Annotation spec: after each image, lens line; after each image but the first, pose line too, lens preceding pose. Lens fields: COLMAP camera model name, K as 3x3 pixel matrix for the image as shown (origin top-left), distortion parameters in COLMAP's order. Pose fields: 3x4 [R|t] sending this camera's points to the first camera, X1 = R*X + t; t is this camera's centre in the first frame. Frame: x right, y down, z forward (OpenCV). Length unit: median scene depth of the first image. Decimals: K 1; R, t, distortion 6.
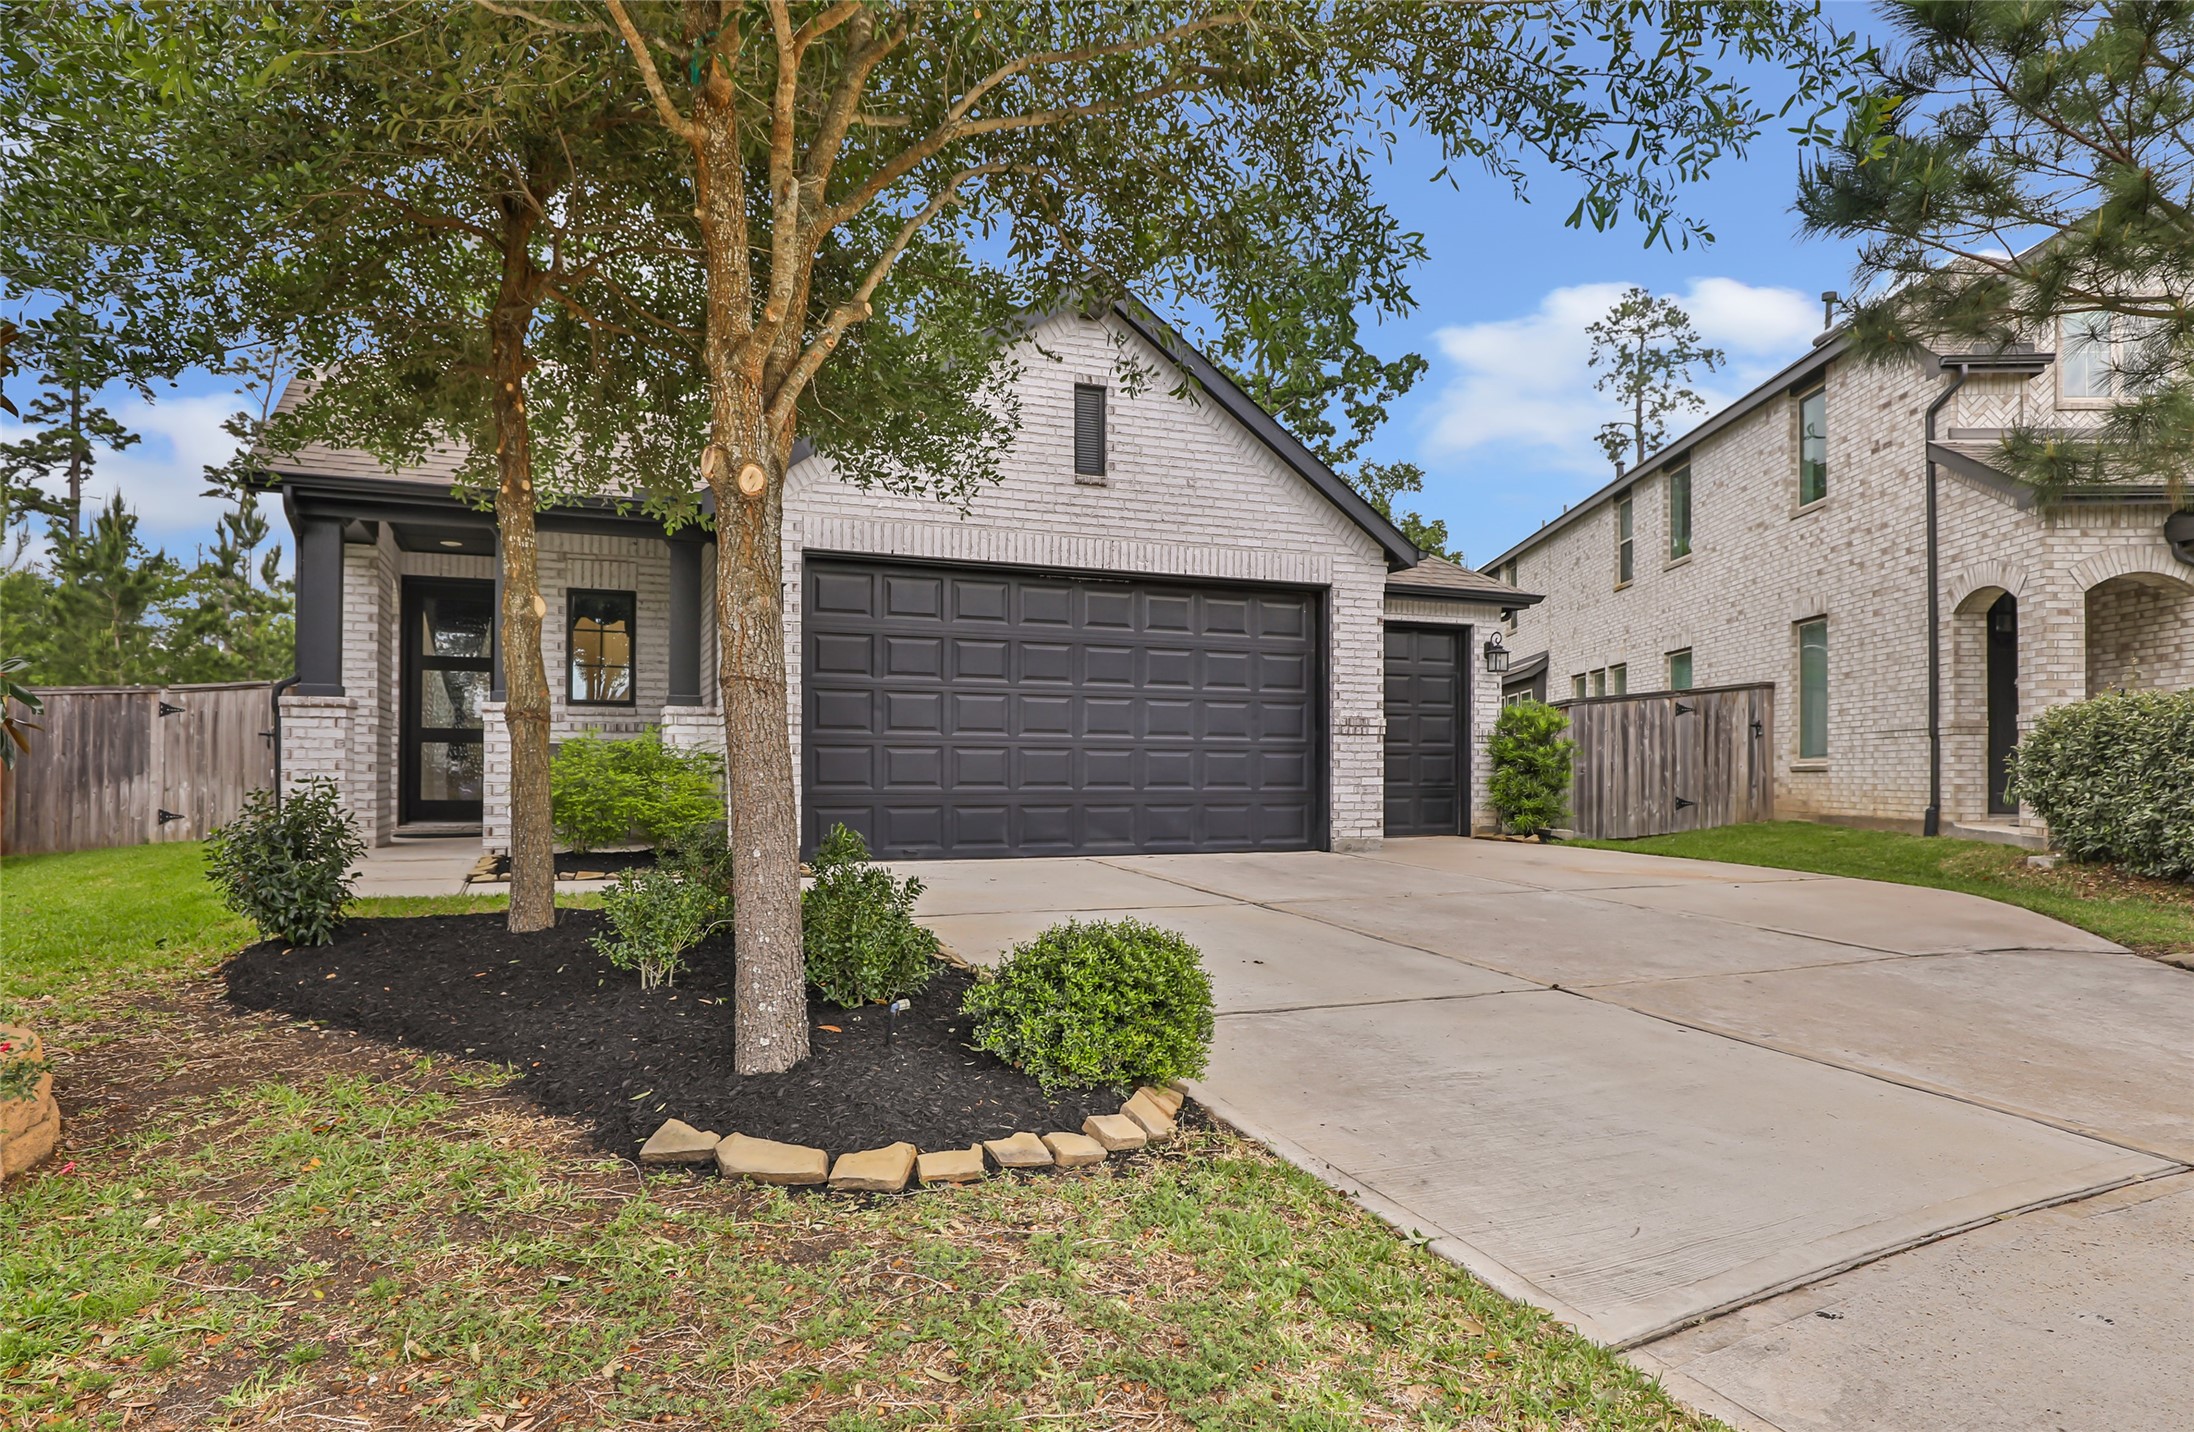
lens RADIAL K [[1293.3, 0, 1100.4], [0, 1293.3, 756.8], [0, 0, 1]] dist [-0.022531, 0.001442]
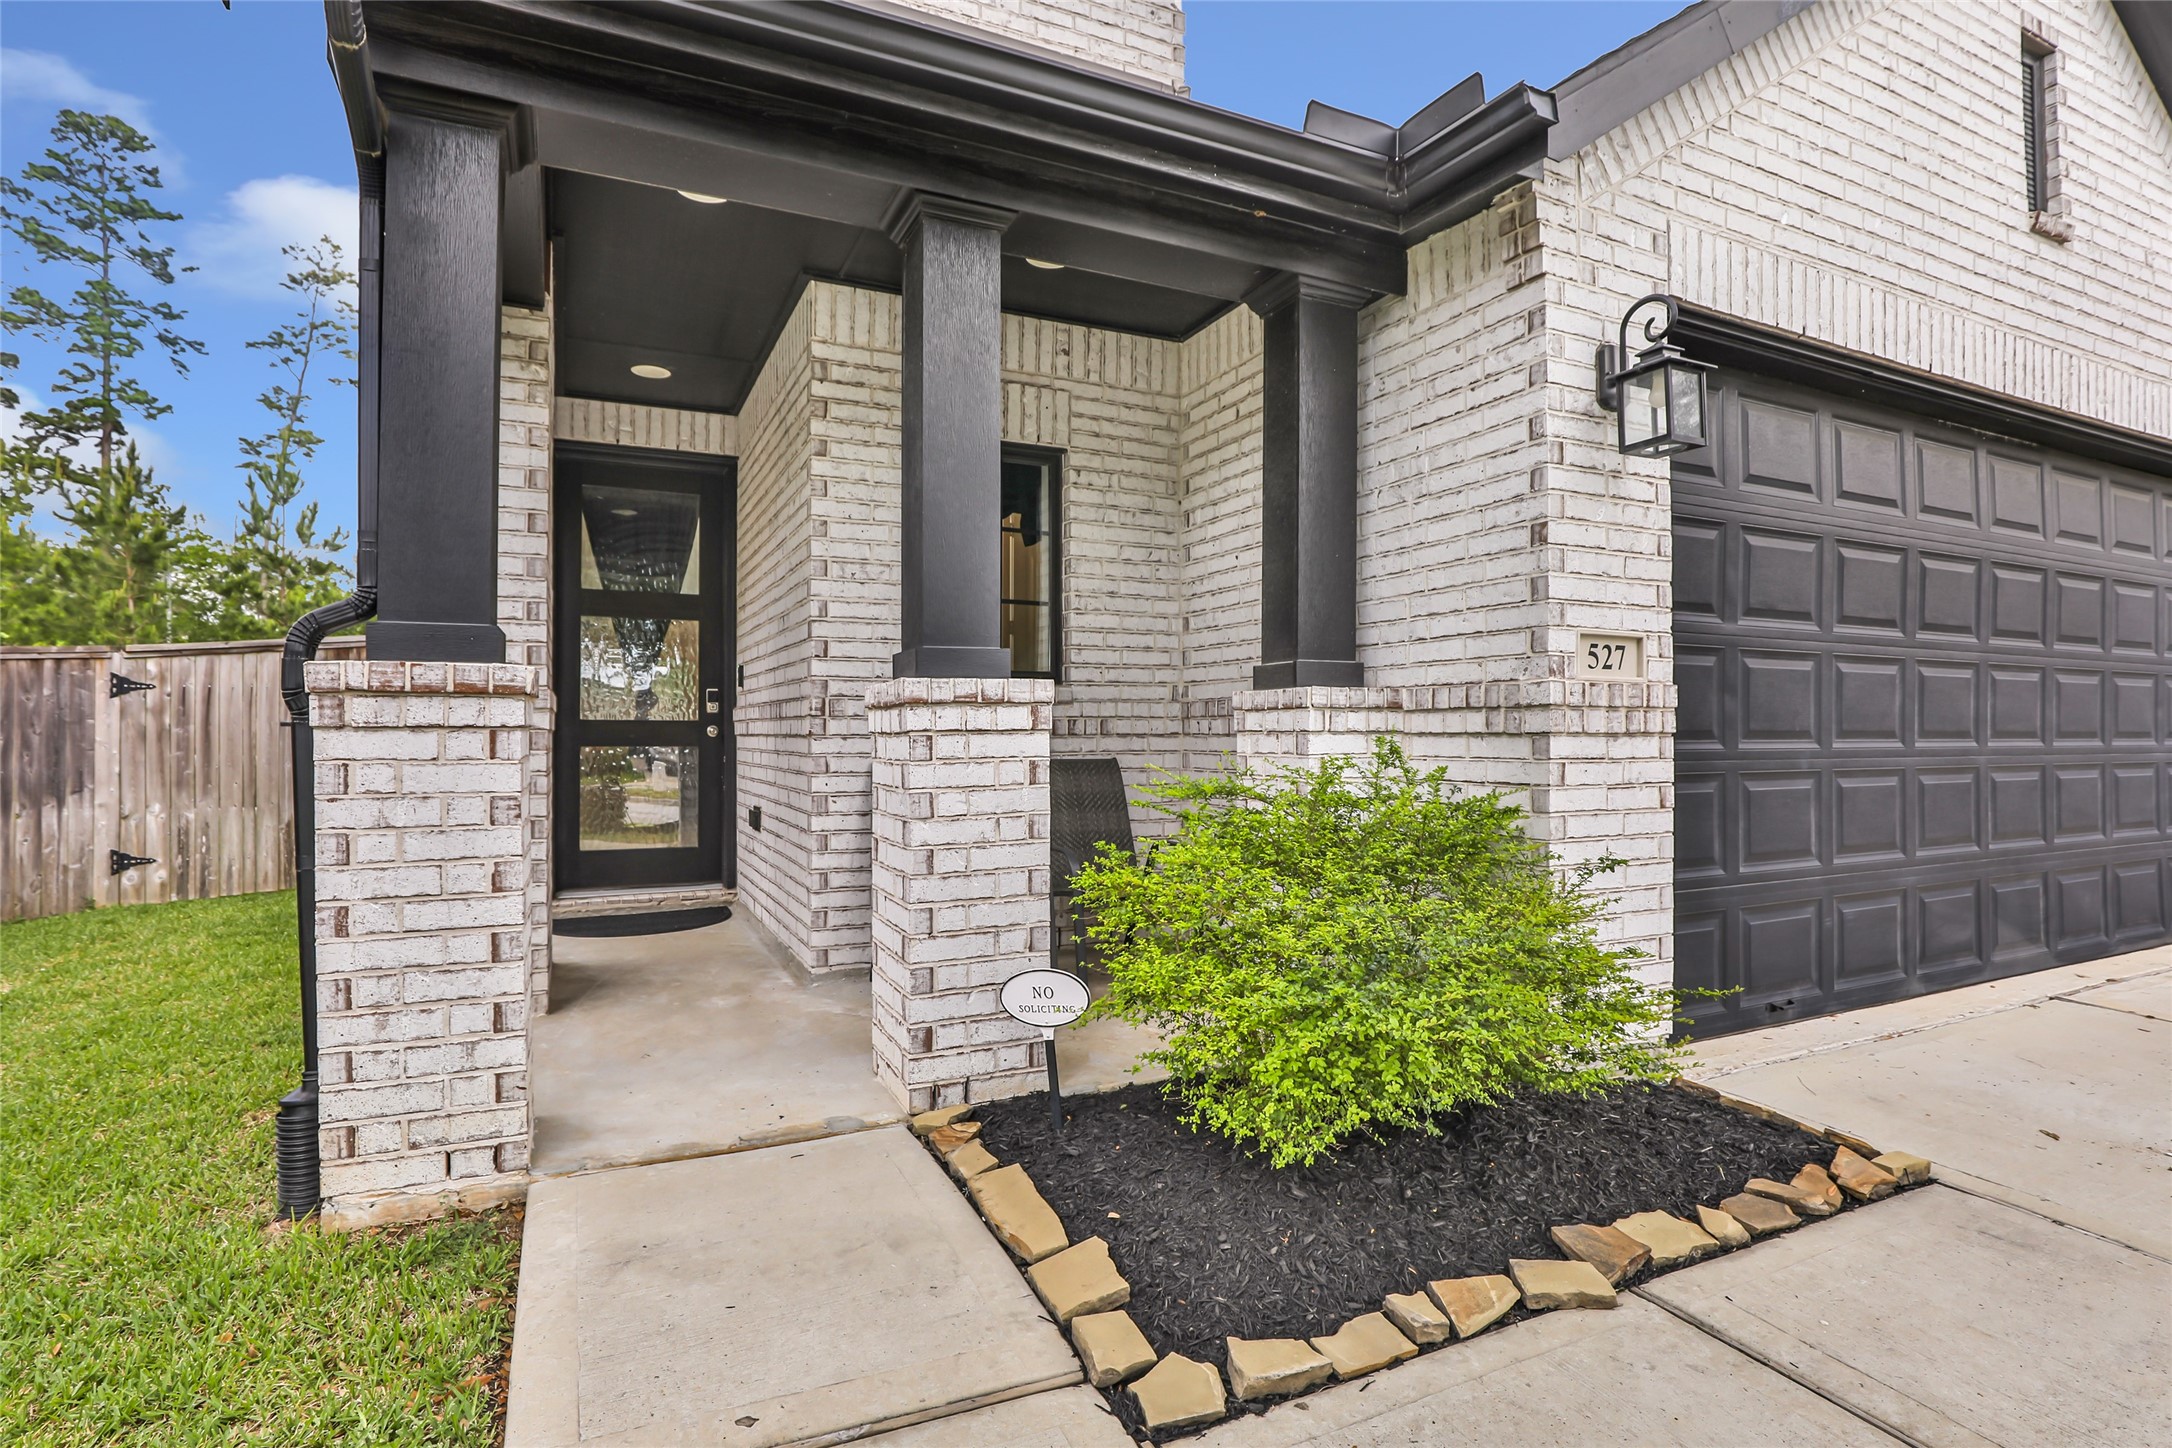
lens RADIAL K [[1073.0, 0, 1087.9], [0, 1073.0, 725.2], [0, 0, 1]] dist [-0.023499, 0.001305]
pose [[0.998308, -0.002921, 0.058079, -0.299664], [0.002365, 0.999951, 0.009649, -0.021572], [-0.058104, -0.009495, 0.998265, 0.470214]]
